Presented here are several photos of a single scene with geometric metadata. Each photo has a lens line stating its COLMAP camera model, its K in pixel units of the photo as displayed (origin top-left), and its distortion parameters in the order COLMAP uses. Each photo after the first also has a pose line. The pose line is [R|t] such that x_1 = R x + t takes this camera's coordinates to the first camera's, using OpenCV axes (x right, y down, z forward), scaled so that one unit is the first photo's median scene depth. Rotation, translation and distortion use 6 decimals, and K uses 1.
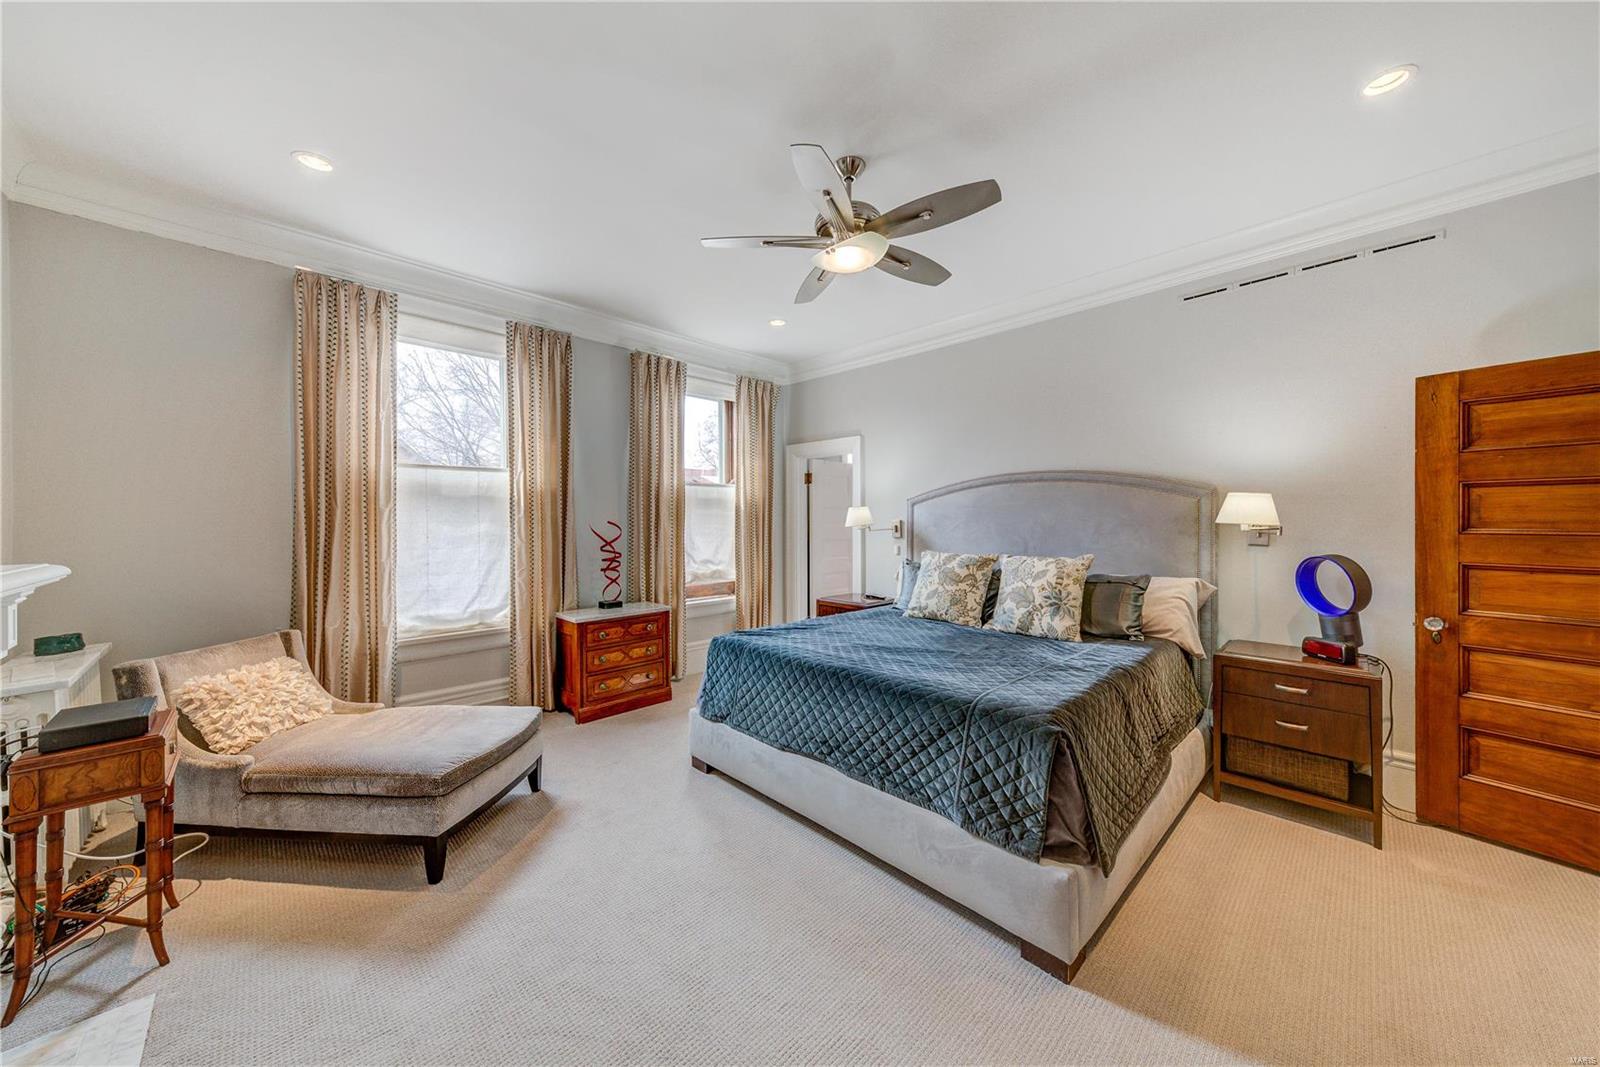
lens RADIAL K [[555.0, 0, 797.9], [0, 555.0, 524.2], [0, 0, 1]] dist [0.014342, -0.000038]
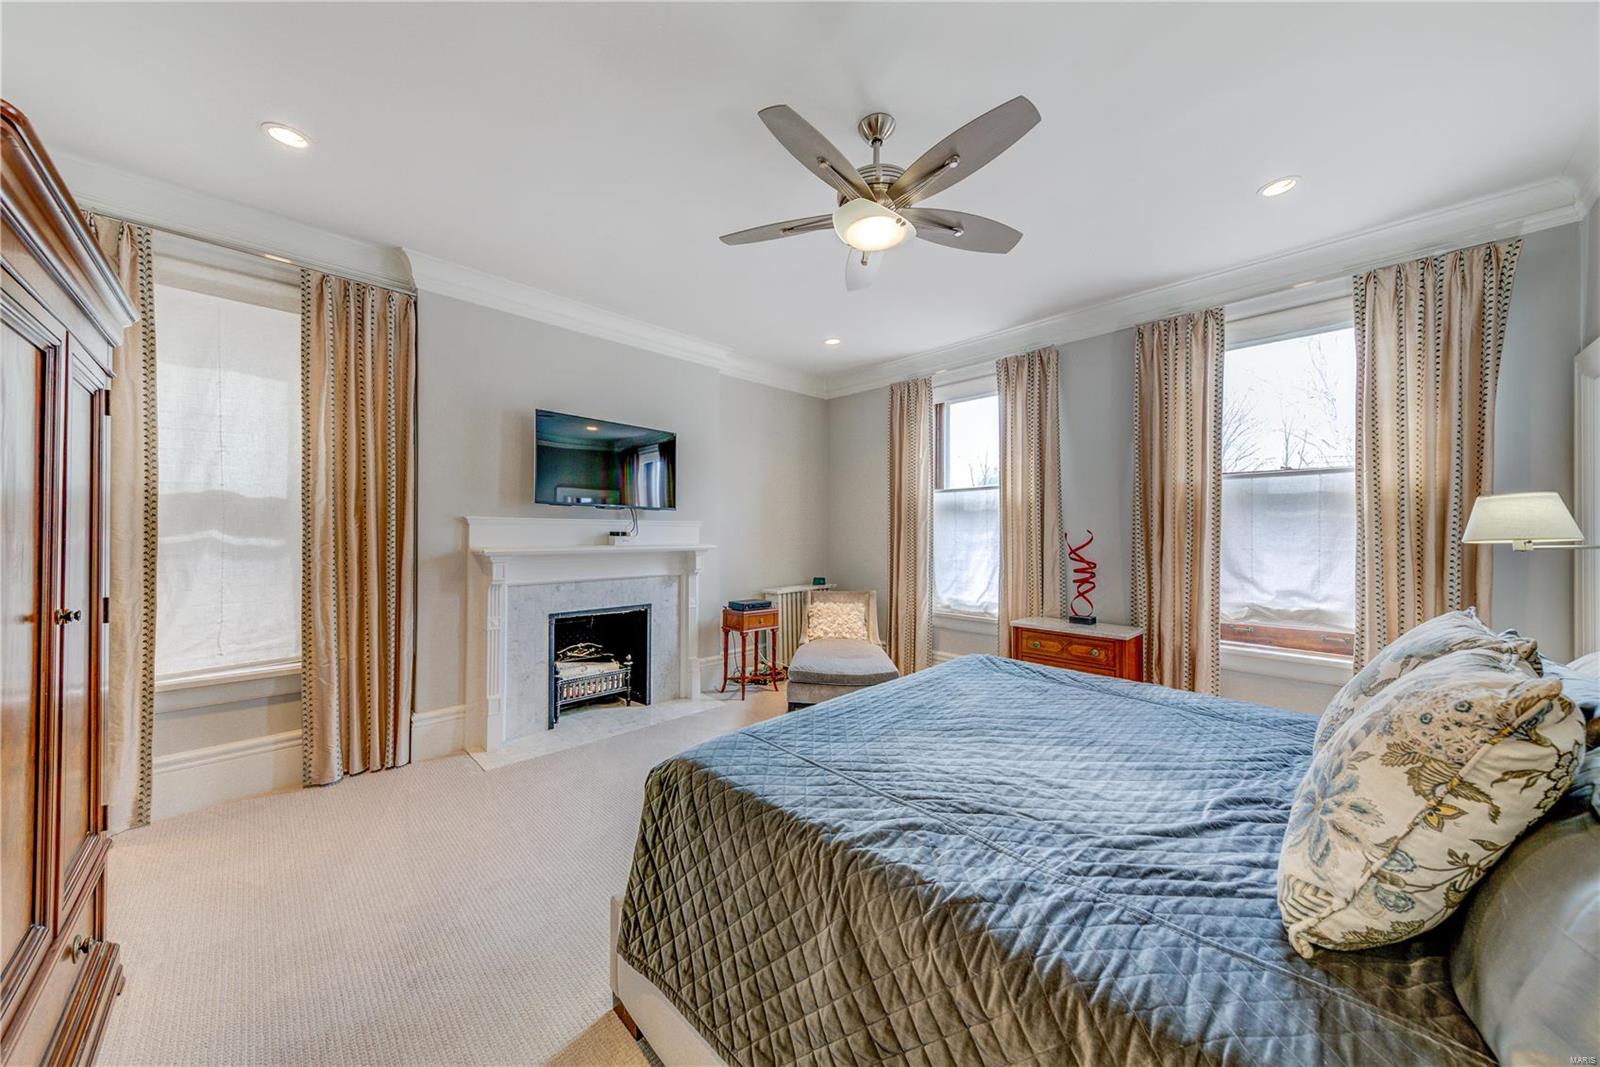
lens RADIAL K [[555.0, 0, 813.8], [0, 555.0, 529.7], [0, 0, 1]] dist [0.014342, -0.000038]
pose [[-0.027280, -0.004898, -0.999616, 0.543263], [-0.006999, 0.999964, -0.004709, 0.002165], [0.999603, 0.006868, -0.027313, 0.525831]]
